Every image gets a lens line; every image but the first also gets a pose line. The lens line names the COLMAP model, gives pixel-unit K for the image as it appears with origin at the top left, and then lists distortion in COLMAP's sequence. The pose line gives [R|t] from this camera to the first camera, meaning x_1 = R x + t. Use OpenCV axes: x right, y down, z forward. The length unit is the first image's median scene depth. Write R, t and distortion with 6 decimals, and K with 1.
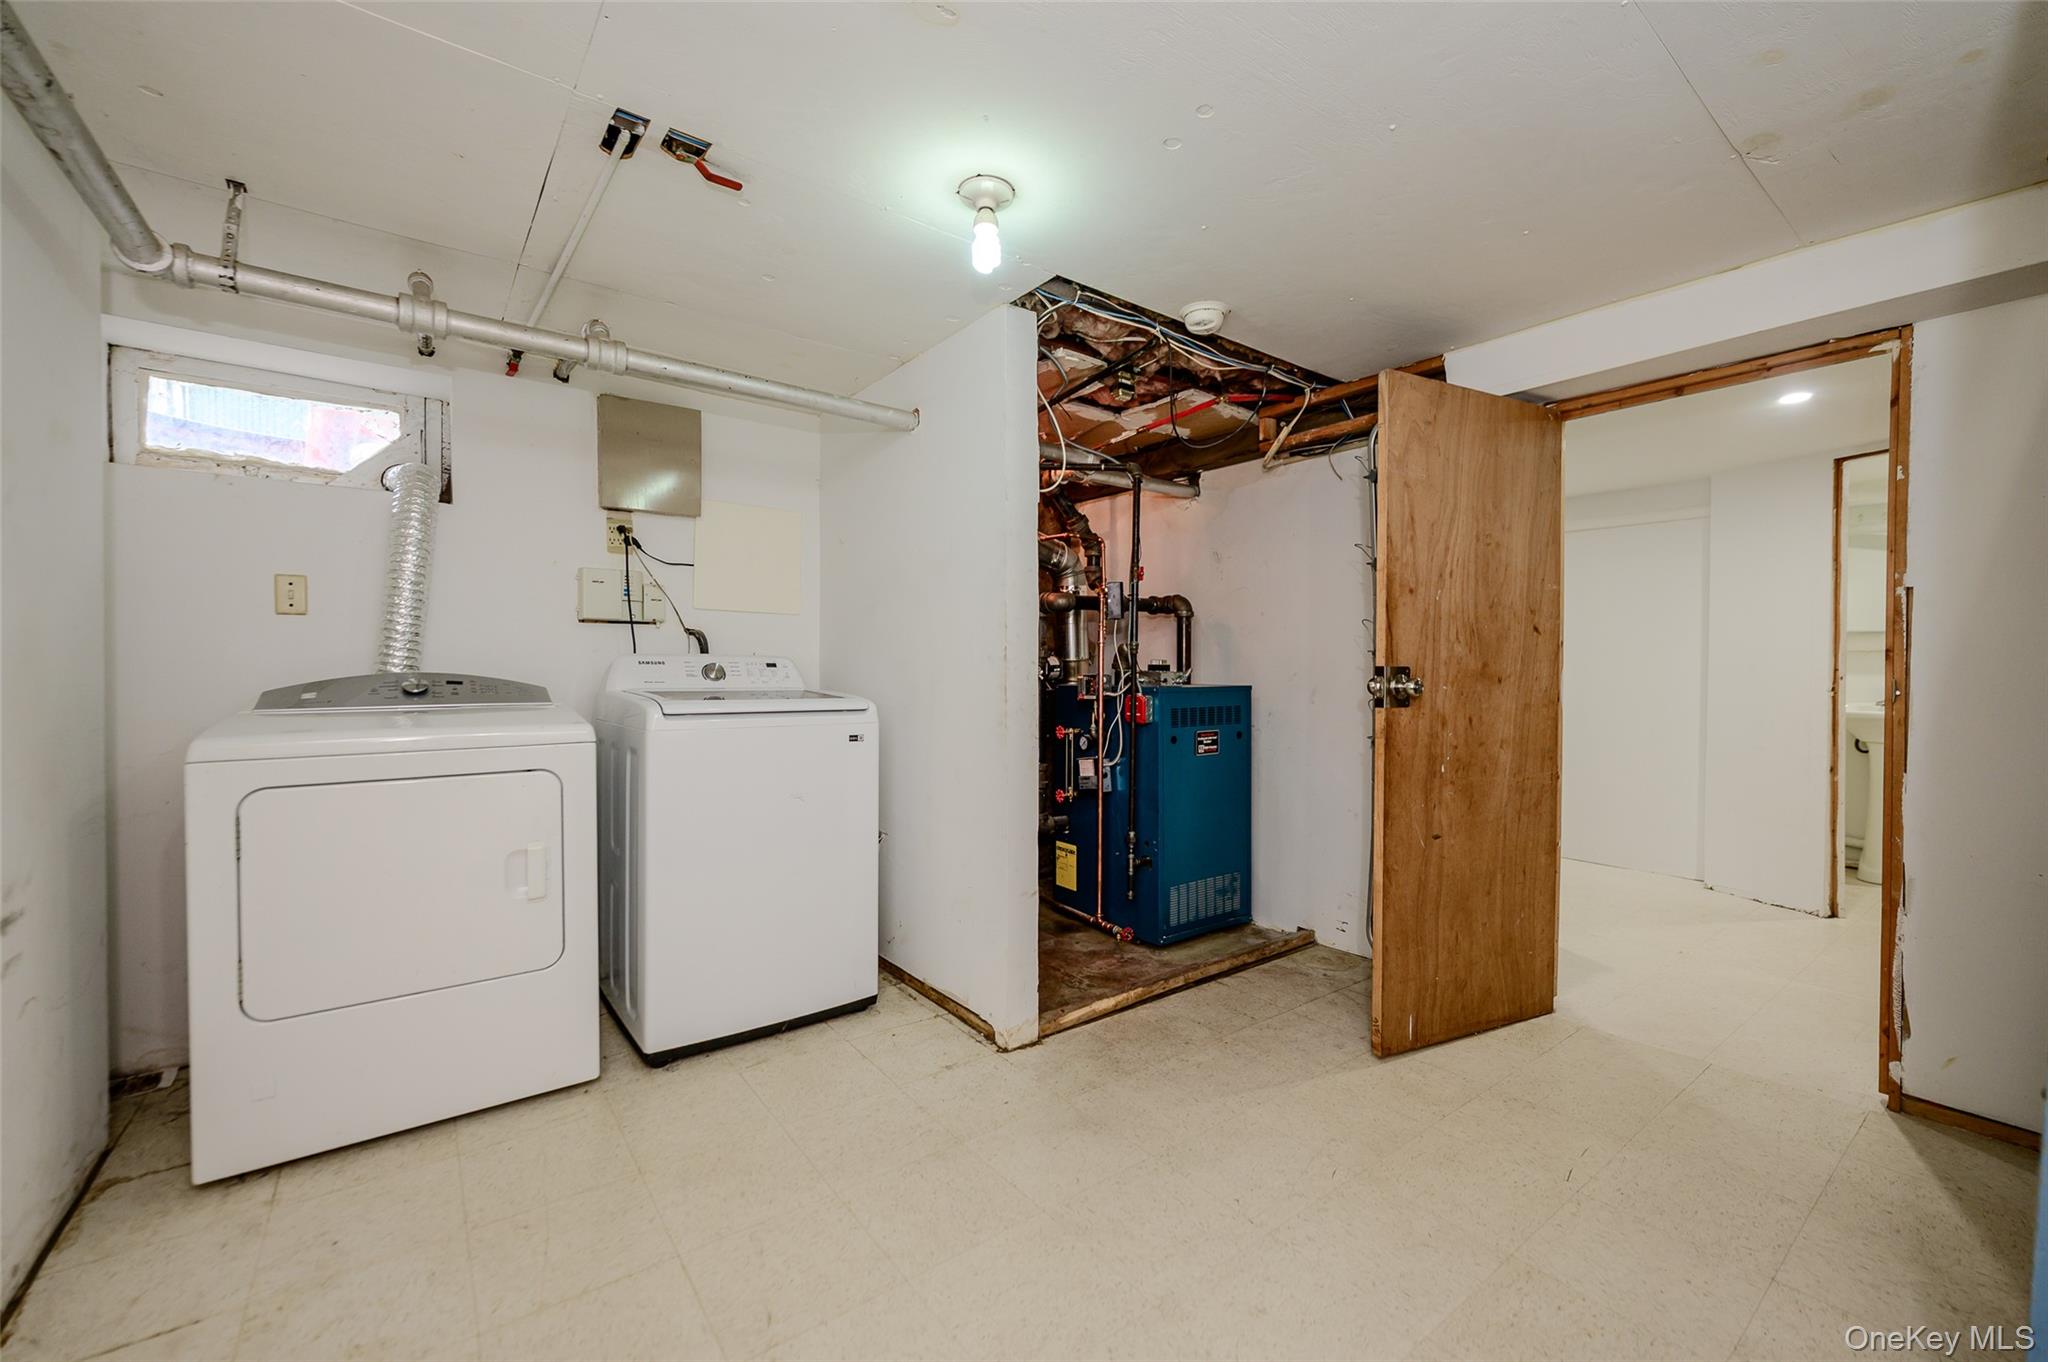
lens RADIAL K [[816.4, 0, 1026.8], [0, 816.4, 678.7], [0, 0, 1]] dist [-0.003781, 0.000008]
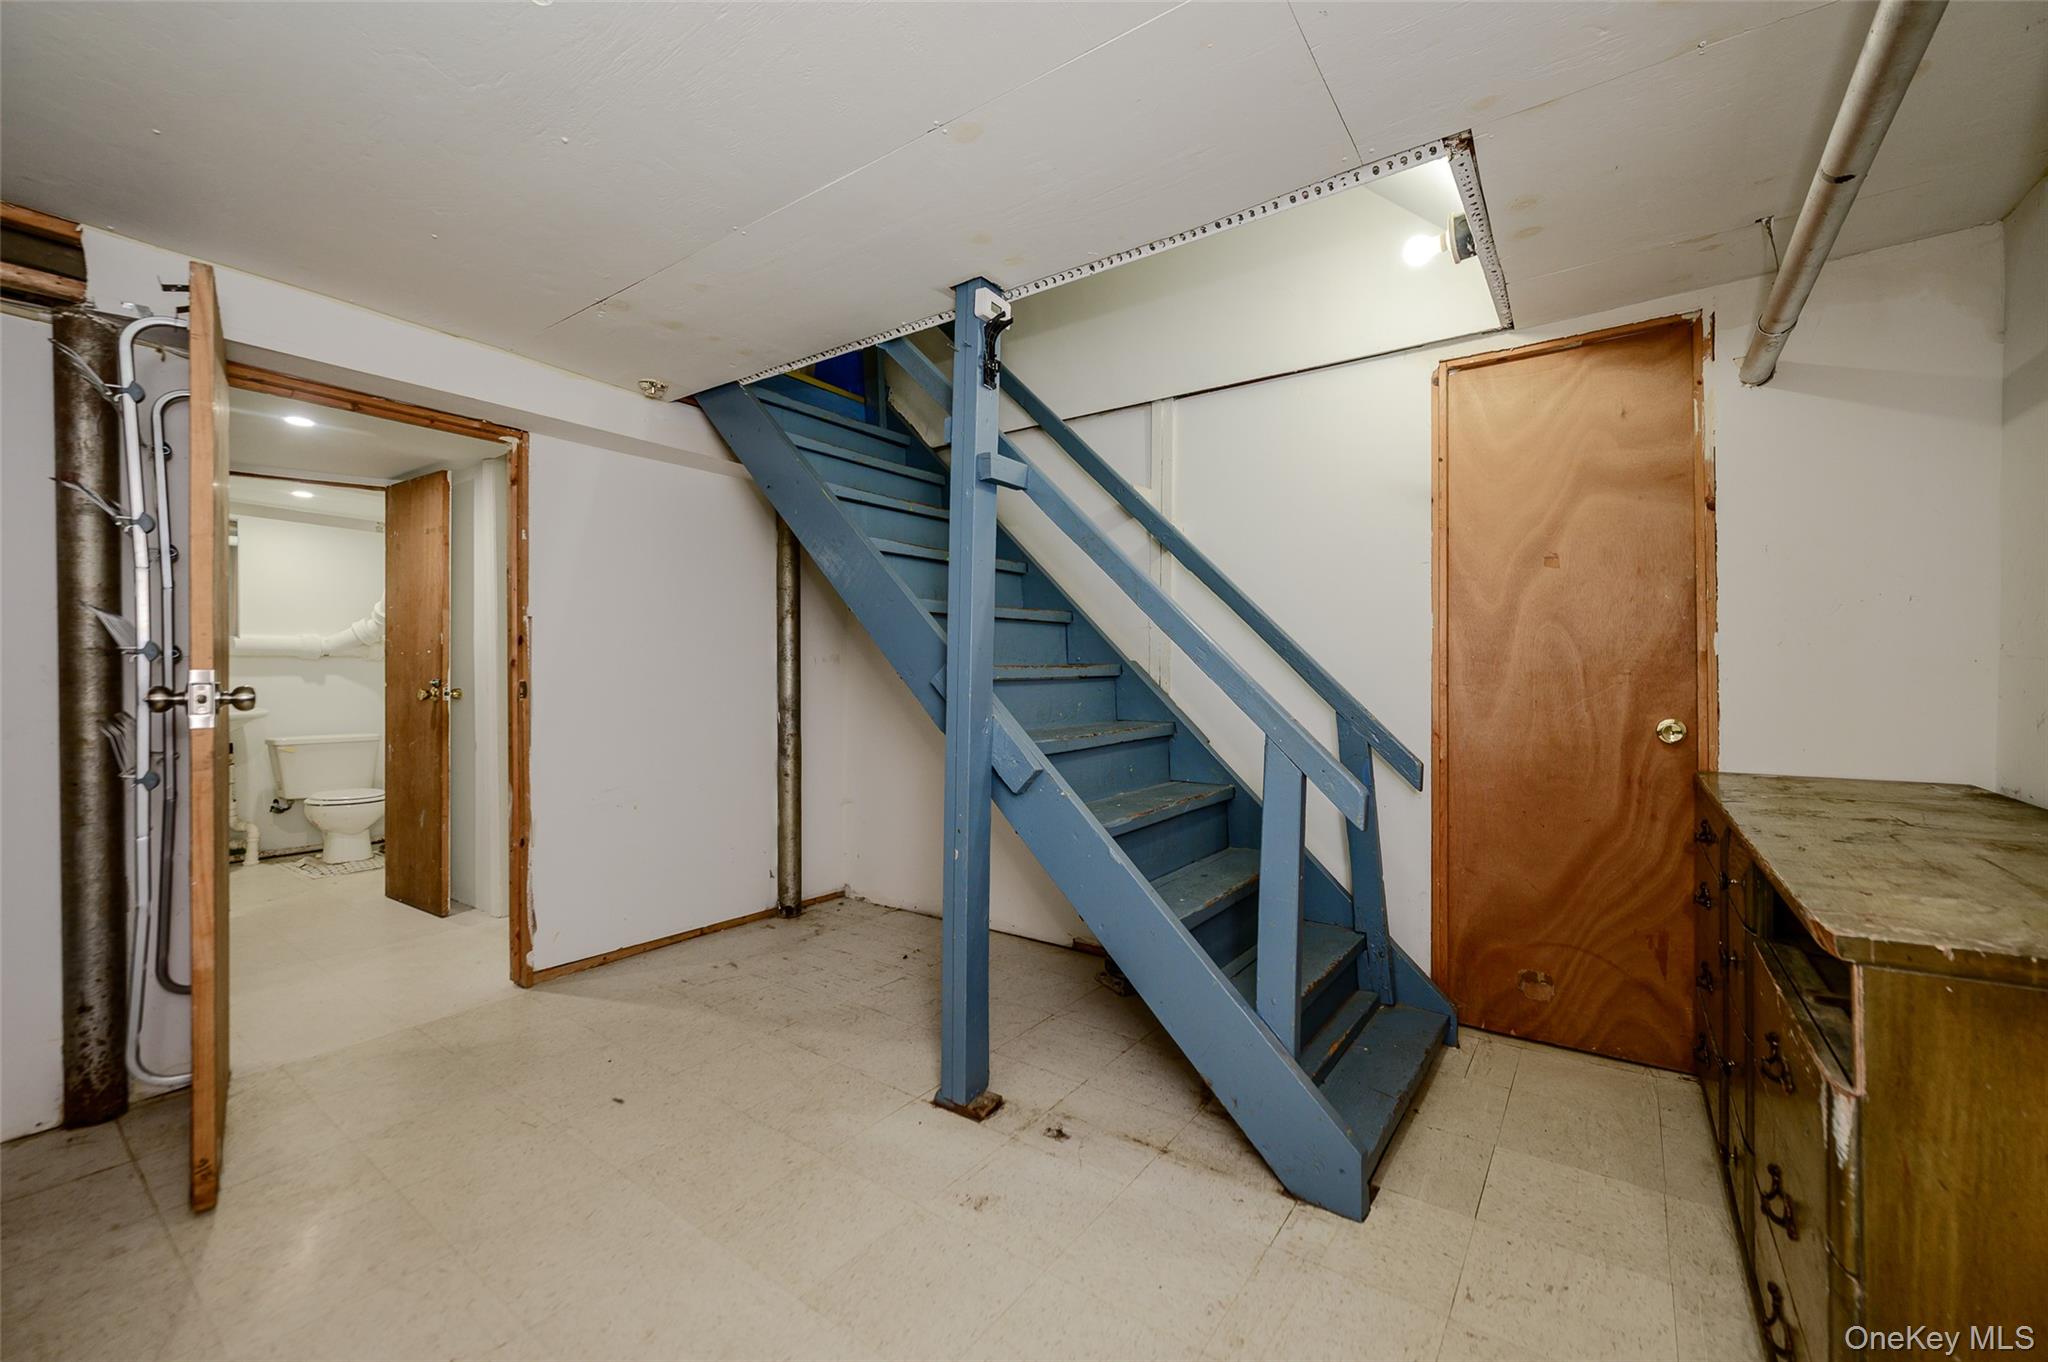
lens RADIAL K [[816.4, 0, 1028.8], [0, 816.4, 674.1], [0, 0, 1]] dist [-0.003781, 0.000008]
pose [[-0.295801, 0.000807, 0.955249, -0.528469], [0.012862, 0.999912, 0.003138, -0.003779], [-0.955163, 0.013215, -0.295786, 0.575229]]
